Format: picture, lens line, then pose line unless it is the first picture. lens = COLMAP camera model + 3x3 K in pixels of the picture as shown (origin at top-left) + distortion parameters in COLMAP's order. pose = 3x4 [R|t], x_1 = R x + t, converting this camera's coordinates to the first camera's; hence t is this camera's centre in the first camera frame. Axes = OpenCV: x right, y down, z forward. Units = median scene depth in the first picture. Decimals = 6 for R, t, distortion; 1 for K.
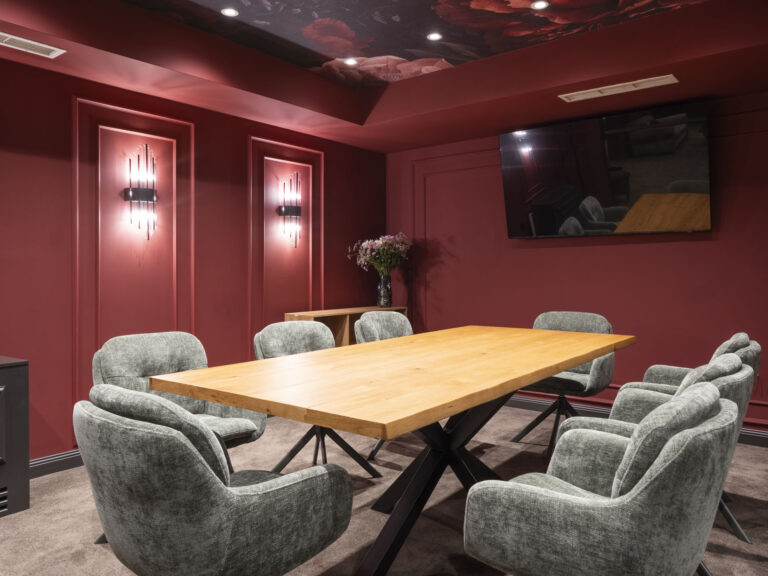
lens RADIAL K [[587.3, 0, 383.7], [0, 587.3, 275.9], [0, 0, 1]] dist [0.005244, 0.004477]
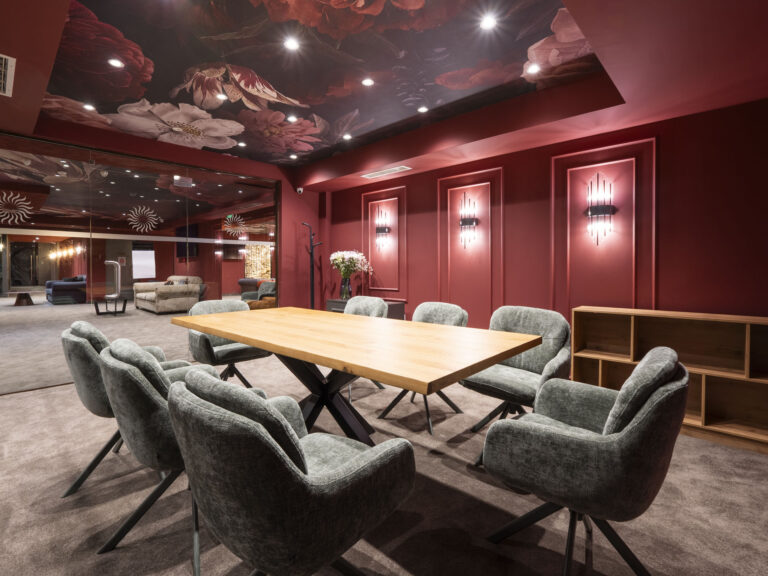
lens RADIAL K [[373.8, 0, 381.7], [0, 373.8, 276.7], [0, 0, 1]] dist [-0.015555, 0.000500]
pose [[-0.095204, 0.027365, -0.995082, 0.793218], [-0.012181, 0.999515, 0.028652, -0.010977], [0.995383, 0.014849, -0.094825, 0.988944]]
